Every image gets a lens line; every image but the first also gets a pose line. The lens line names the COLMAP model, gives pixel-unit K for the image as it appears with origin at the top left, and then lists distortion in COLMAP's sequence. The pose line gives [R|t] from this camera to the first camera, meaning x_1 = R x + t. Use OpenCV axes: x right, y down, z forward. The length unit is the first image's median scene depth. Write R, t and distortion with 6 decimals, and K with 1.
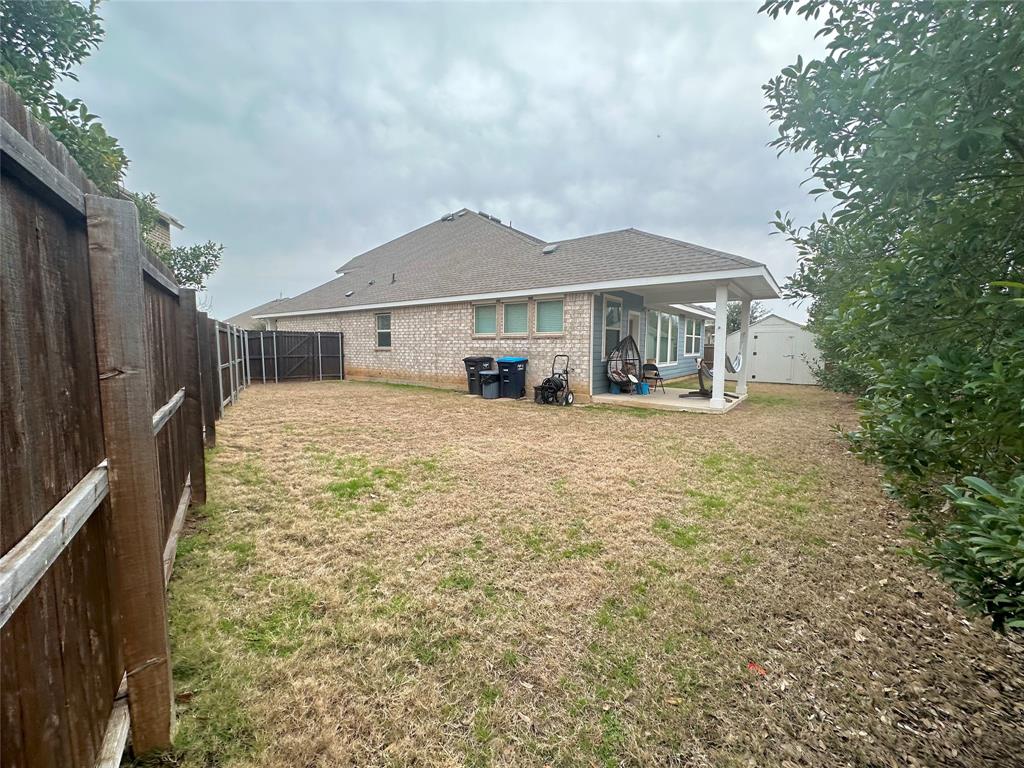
lens RADIAL K [[410.8, 0, 512.0], [0, 410.8, 384.0], [0, 0, 1]] dist [-0.001042, -0.000179]
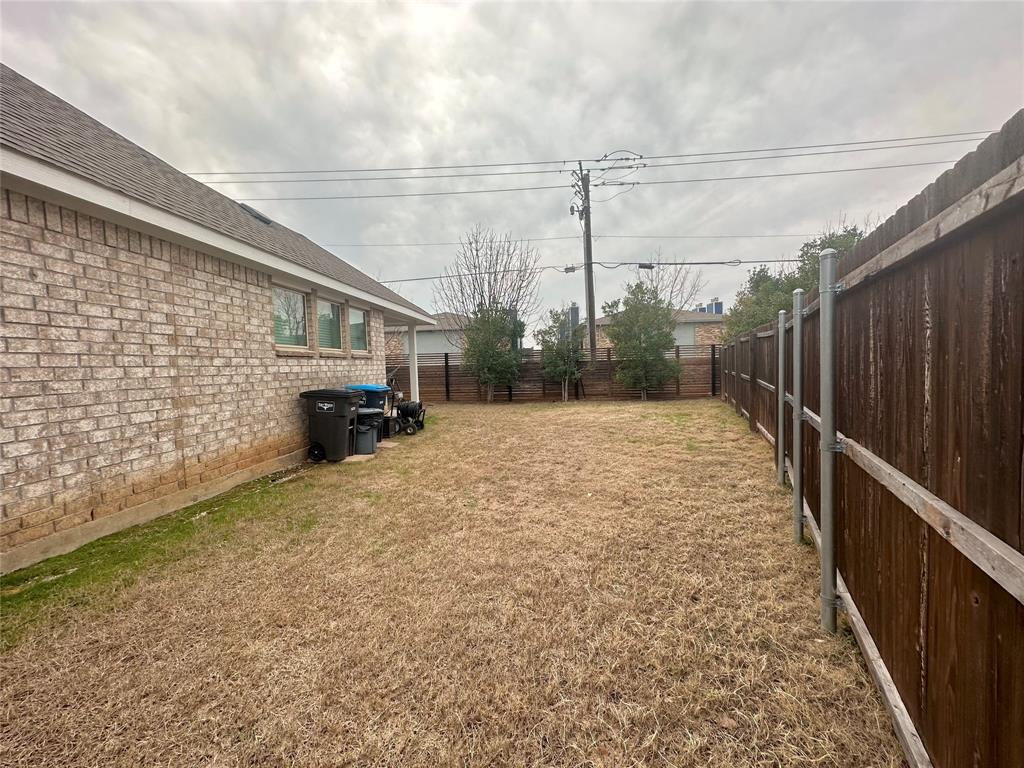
lens RADIAL K [[410.8, 0, 512.0], [0, 410.8, 384.0], [0, 0, 1]] dist [-0.001042, -0.000179]
pose [[-0.517080, -0.027276, 0.855502, -0.632653], [0.107453, 0.989516, 0.096495, -0.094618], [-0.849165, 0.141822, -0.508728, 1.019569]]
